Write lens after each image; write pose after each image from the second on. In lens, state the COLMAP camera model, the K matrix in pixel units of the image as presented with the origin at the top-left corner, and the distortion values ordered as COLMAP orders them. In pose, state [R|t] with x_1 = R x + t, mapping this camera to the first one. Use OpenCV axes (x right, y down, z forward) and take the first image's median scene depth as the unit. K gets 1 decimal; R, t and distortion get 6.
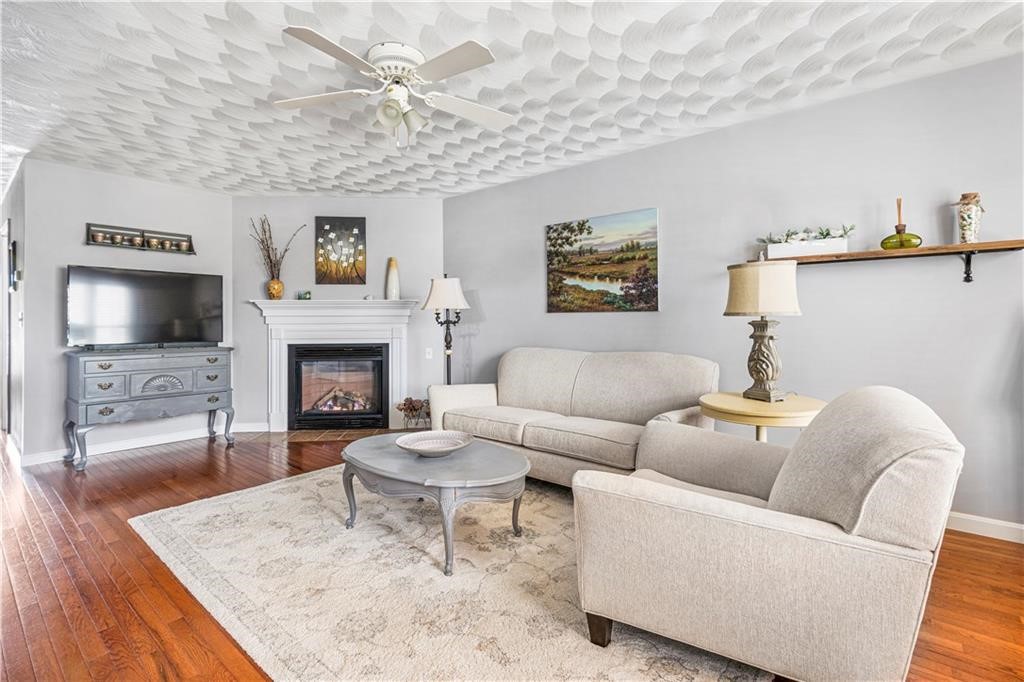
lens RADIAL K [[483.5, 0, 513.3], [0, 483.5, 324.9], [0, 0, 1]] dist [-0.001234, -0.000230]
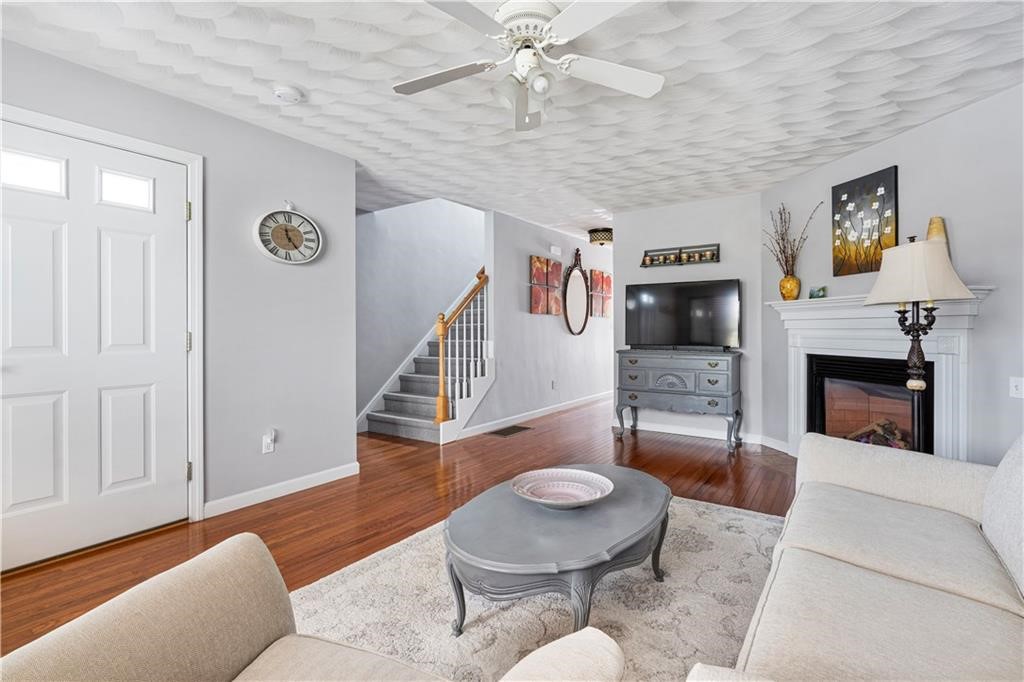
lens RADIAL K [[473.0, 0, 511.5], [0, 473.0, 331.5], [0, 0, 1]] dist [-0.000226, 0.000019]
pose [[0.080517, 0.009631, -0.996707, 0.307139], [-0.004445, 0.999947, 0.009303, -0.003353], [0.996743, 0.003681, 0.080555, 0.466812]]
